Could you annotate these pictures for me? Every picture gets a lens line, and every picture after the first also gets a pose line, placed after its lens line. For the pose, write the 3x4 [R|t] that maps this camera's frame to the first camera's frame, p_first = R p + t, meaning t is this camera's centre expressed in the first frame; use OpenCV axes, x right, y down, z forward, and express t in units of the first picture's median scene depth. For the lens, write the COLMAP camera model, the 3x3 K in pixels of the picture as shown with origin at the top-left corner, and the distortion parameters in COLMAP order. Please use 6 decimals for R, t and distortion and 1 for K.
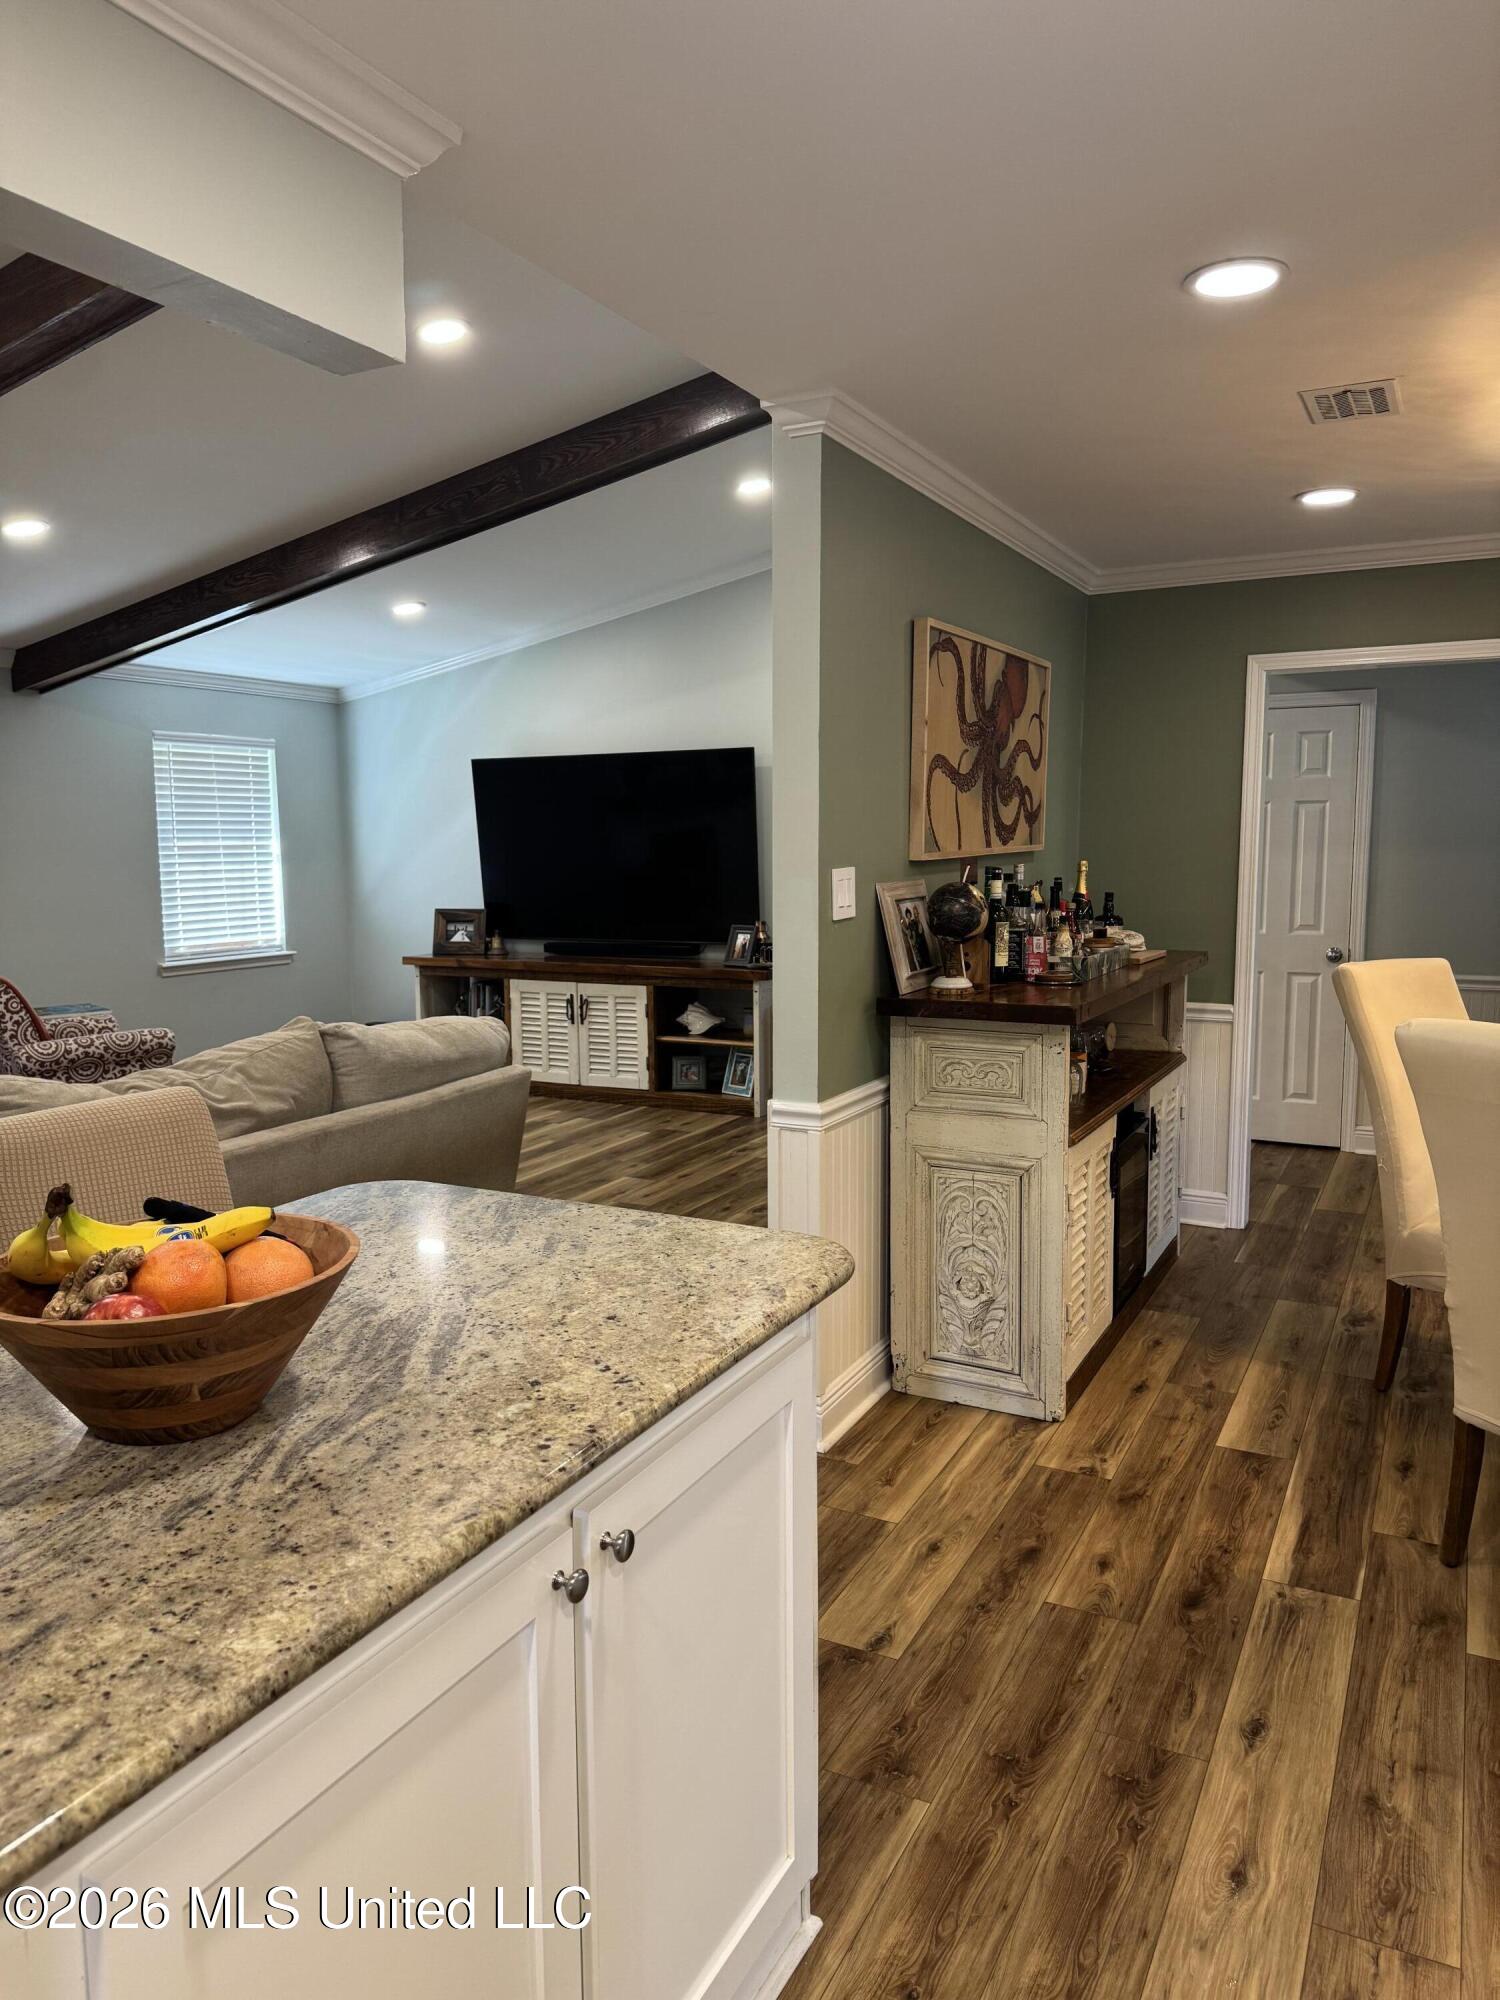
lens RADIAL K [[1394.6, 0, 741.2], [0, 1394.6, 1002.5], [0, 0, 1]] dist [0.062323, -0.074547]
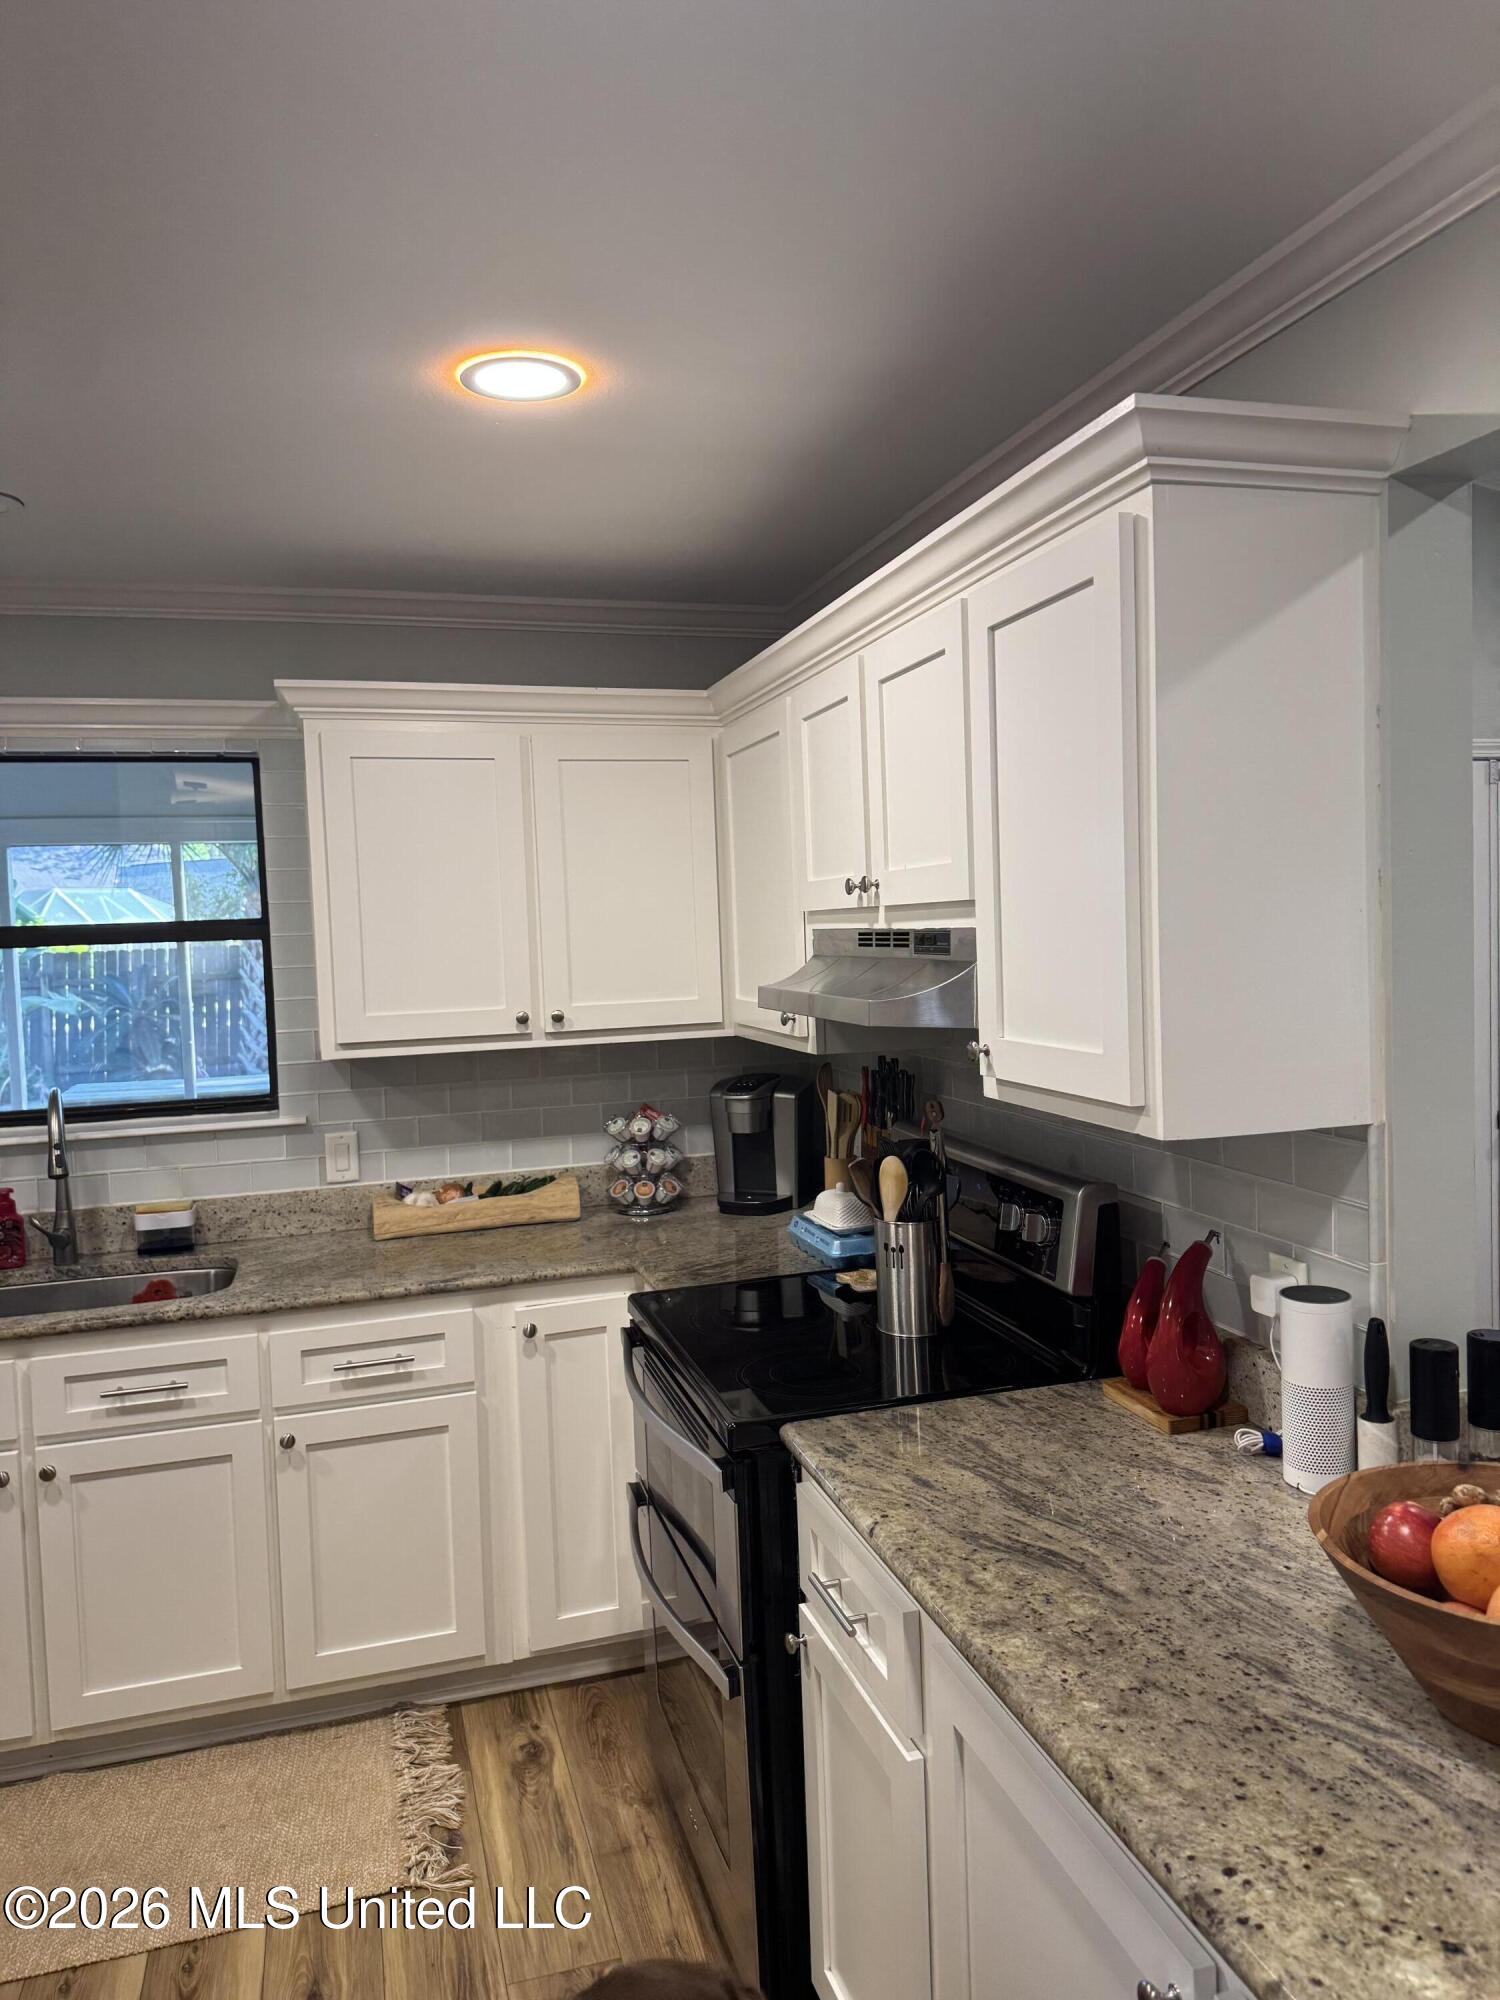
lens RADIAL K [[1394.6, 0, 769.2], [0, 1394.6, 1012.9], [0, 0, 1]] dist [0.062323, -0.074547]
pose [[-0.713447, 0.084889, -0.695548, 0.571087], [-0.035340, 0.987012, 0.156710, -0.289631], [0.699817, 0.136385, -0.701181, 1.313182]]
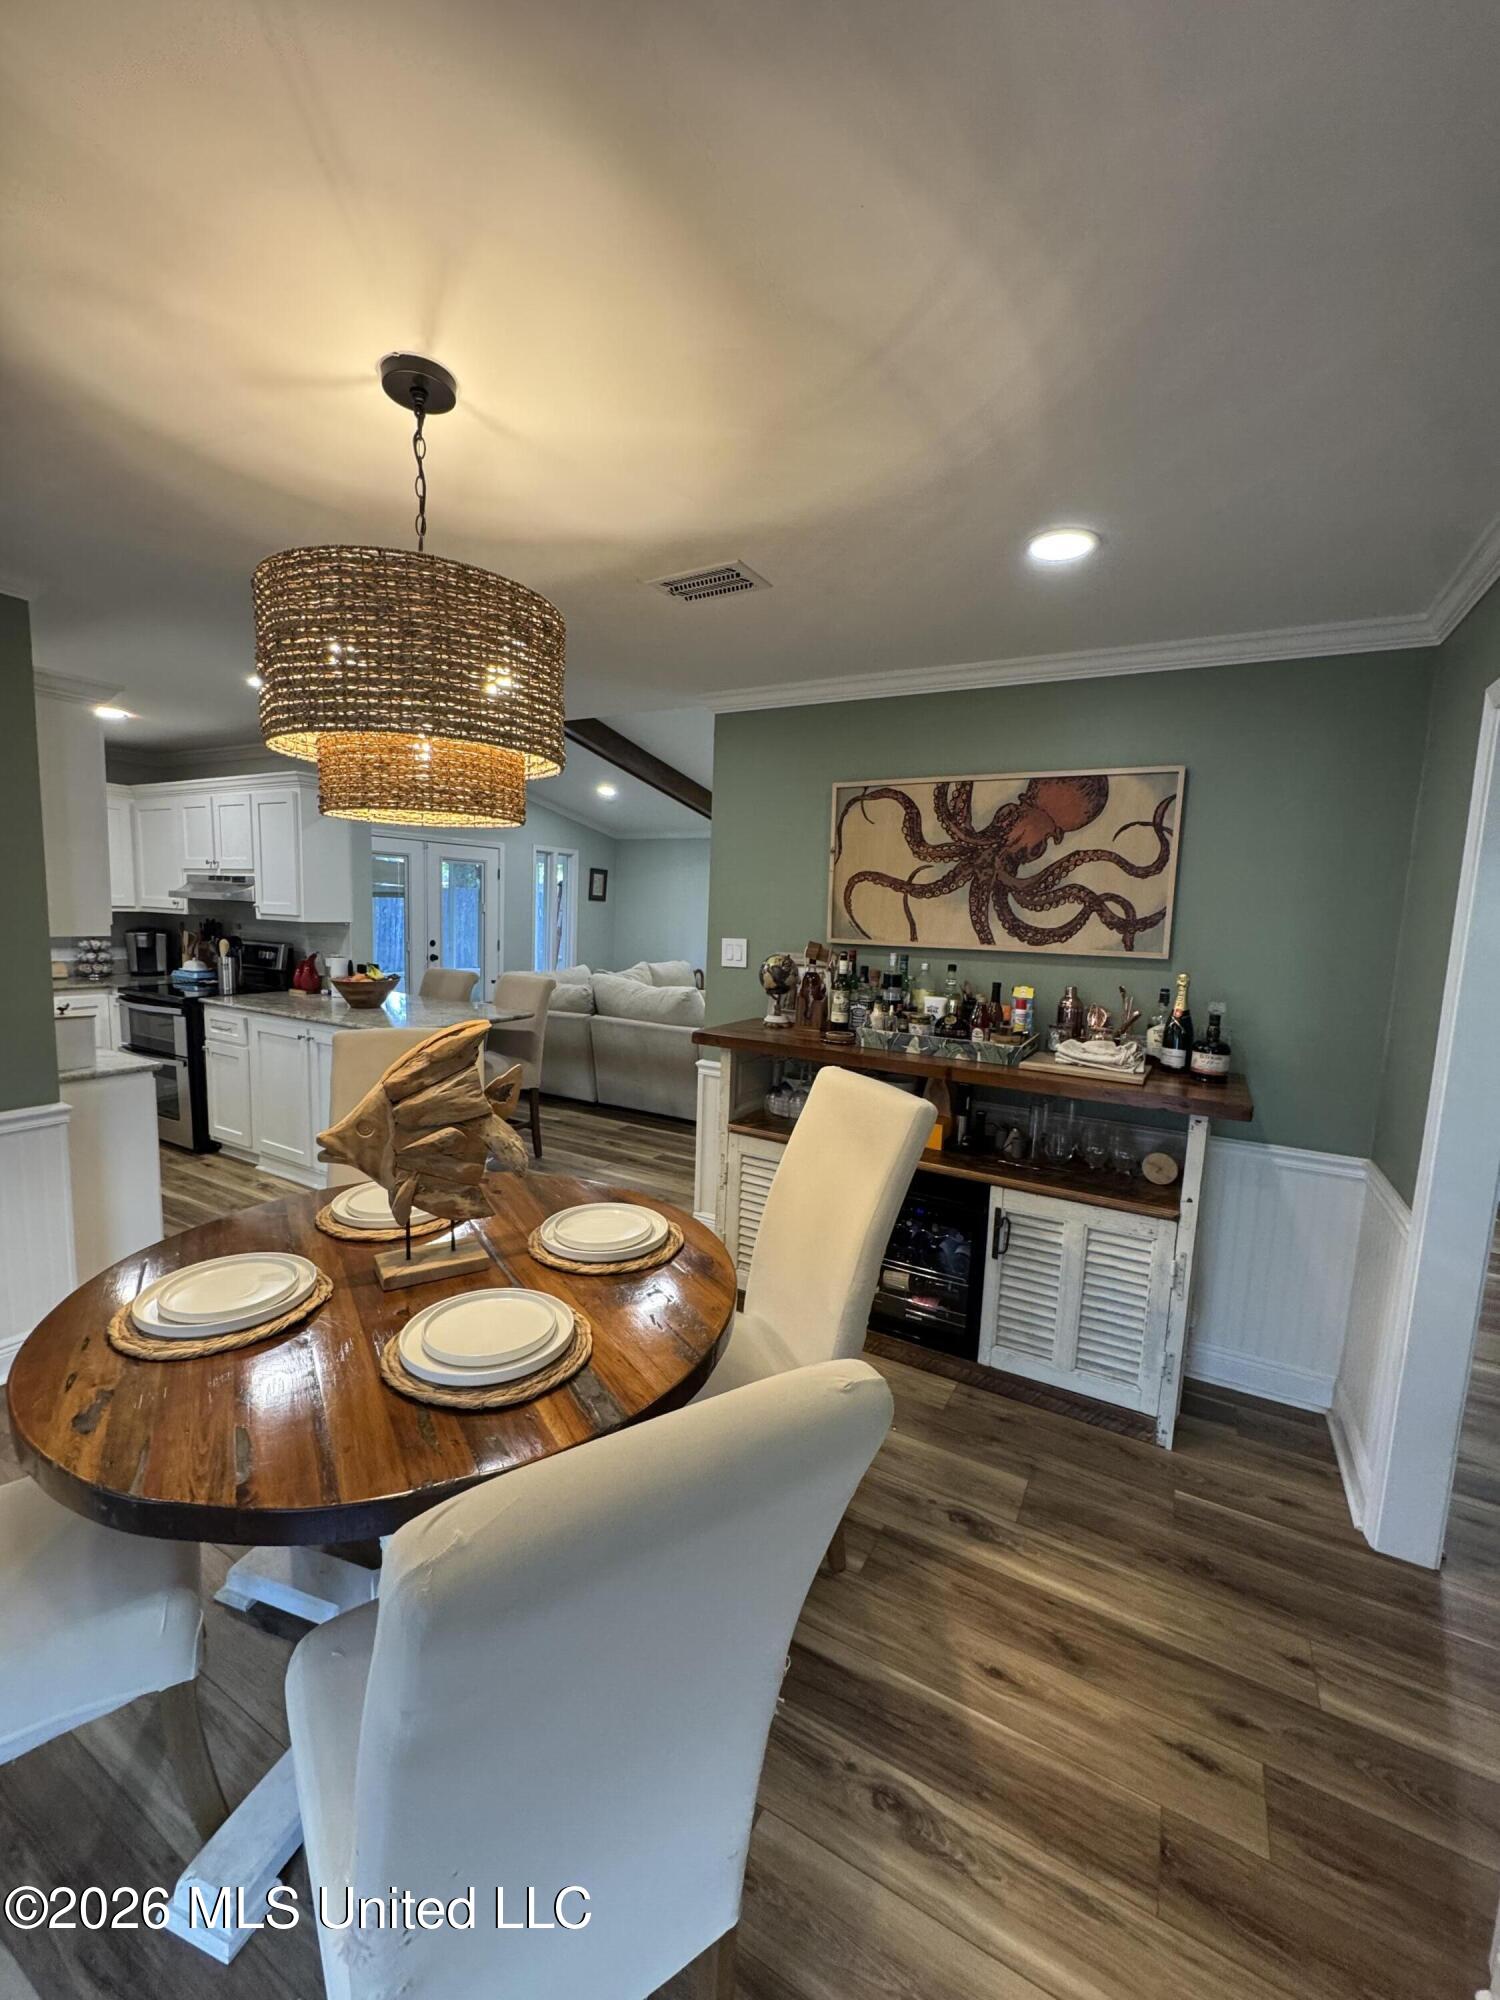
lens RADIAL K [[793.9, 0, 752.6], [0, 793.9, 1000.6], [0, 0, 1]] dist [-0.005169, 0.001102]
pose [[-0.032204, 0.127772, -0.991281, 2.899133], [-0.152301, 0.979586, 0.131212, -0.410952], [0.987809, 0.155198, -0.012087, 2.748649]]
